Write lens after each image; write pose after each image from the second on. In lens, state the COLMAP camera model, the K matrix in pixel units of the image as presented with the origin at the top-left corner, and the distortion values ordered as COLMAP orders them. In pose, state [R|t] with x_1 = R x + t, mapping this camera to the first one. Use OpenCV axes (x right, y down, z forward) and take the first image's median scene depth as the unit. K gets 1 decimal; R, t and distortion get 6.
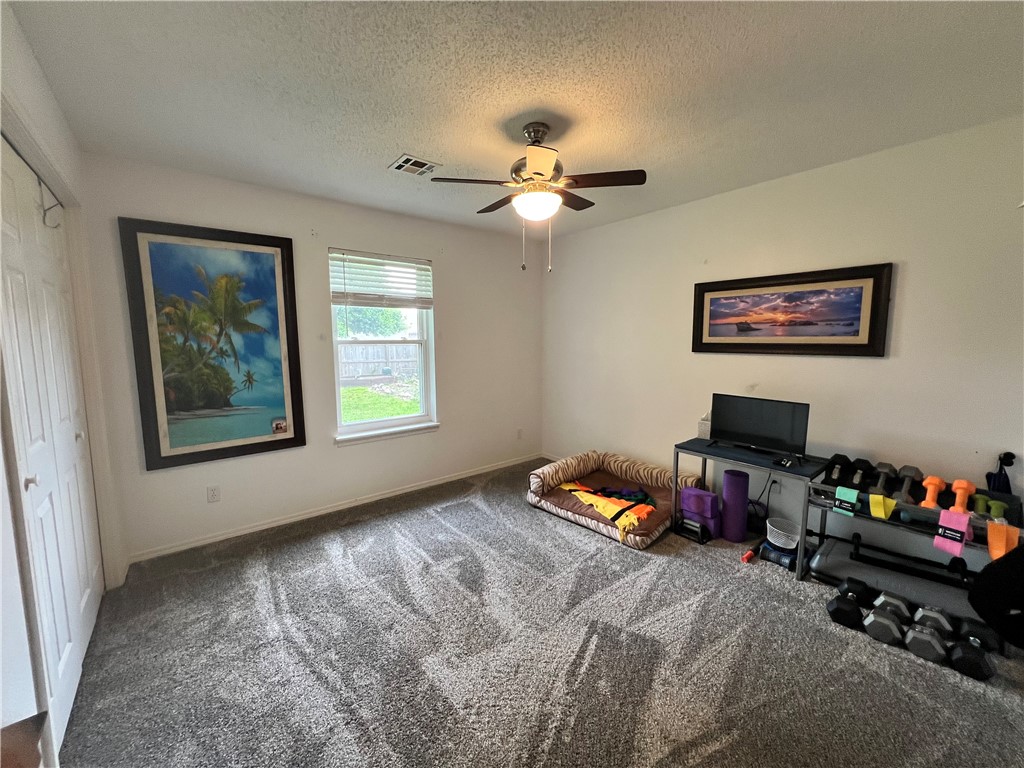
lens RADIAL K [[411.2, 0, 505.9], [0, 411.2, 384.2], [0, 0, 1]] dist [-0.001857, -0.000495]
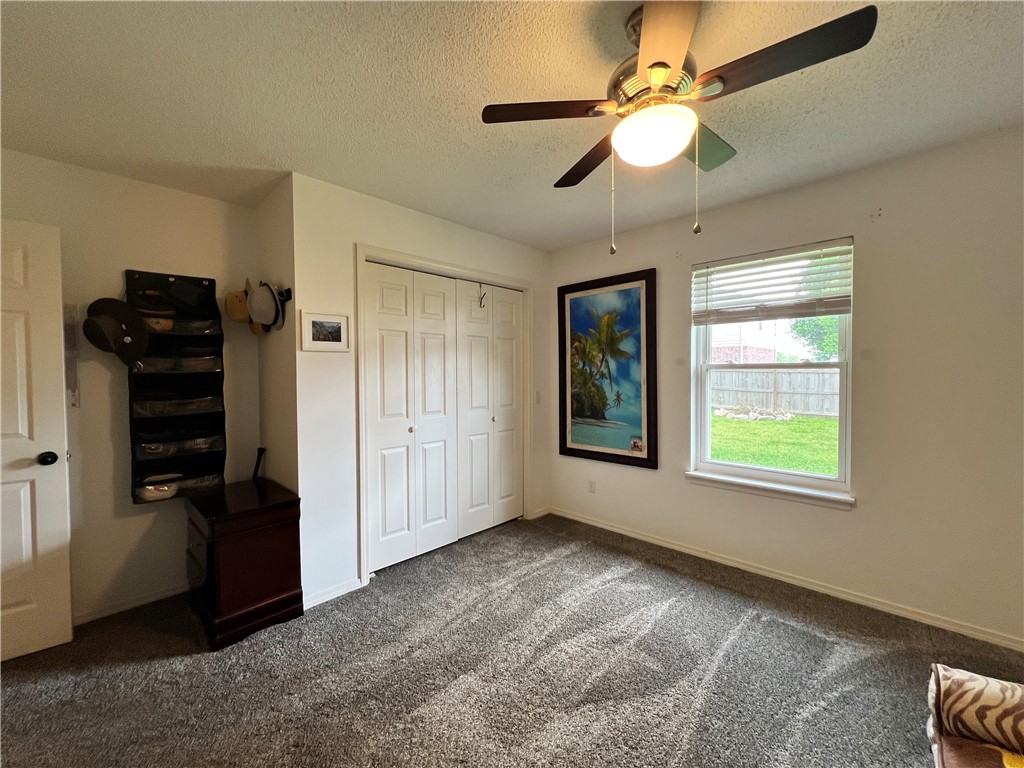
lens RADIAL K [[411.2, 0, 510.0], [0, 411.2, 383.1], [0, 0, 1]] dist [-0.001857, -0.000495]
pose [[0.116522, 0.034185, -0.992600, 0.510318], [-0.099496, 0.994782, 0.022580, -0.052954], [0.988192, 0.096128, 0.119315, 0.572014]]
